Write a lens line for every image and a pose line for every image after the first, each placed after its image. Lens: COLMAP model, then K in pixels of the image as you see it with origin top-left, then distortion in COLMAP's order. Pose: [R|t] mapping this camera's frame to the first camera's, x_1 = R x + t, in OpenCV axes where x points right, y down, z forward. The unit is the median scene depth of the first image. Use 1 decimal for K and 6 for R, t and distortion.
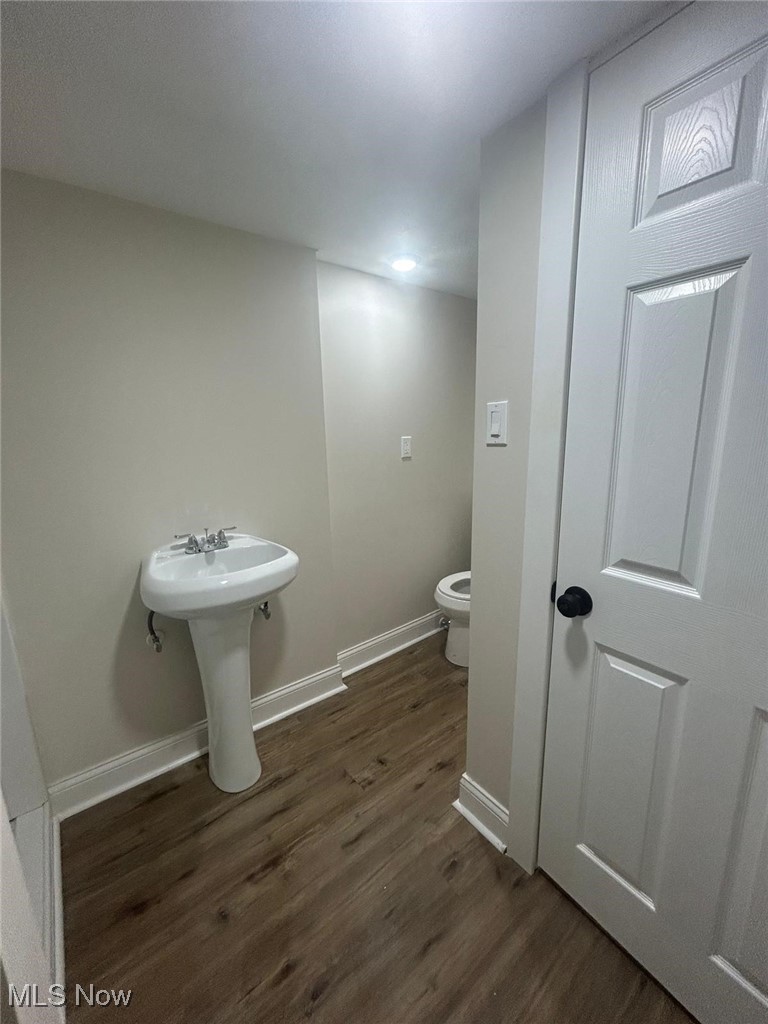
lens RADIAL K [[412.1, 0, 384.8], [0, 412.1, 508.5], [0, 0, 1]] dist [-0.000606, -0.000277]
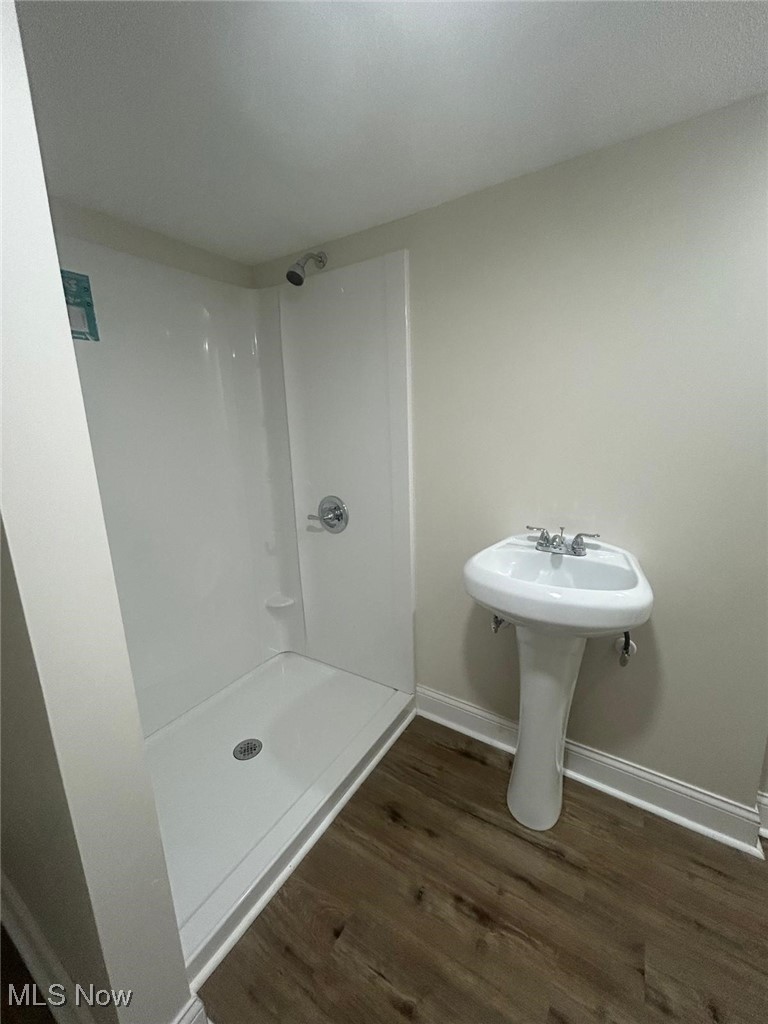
lens RADIAL K [[412.1, 0, 384.8], [0, 412.1, 508.5], [0, 0, 1]] dist [-0.000606, -0.000277]
pose [[0.315679, 0.200589, -0.927422, 0.249828], [-0.164073, 0.974217, 0.154862, -0.064446], [0.934573, 0.103278, 0.340451, 0.357639]]
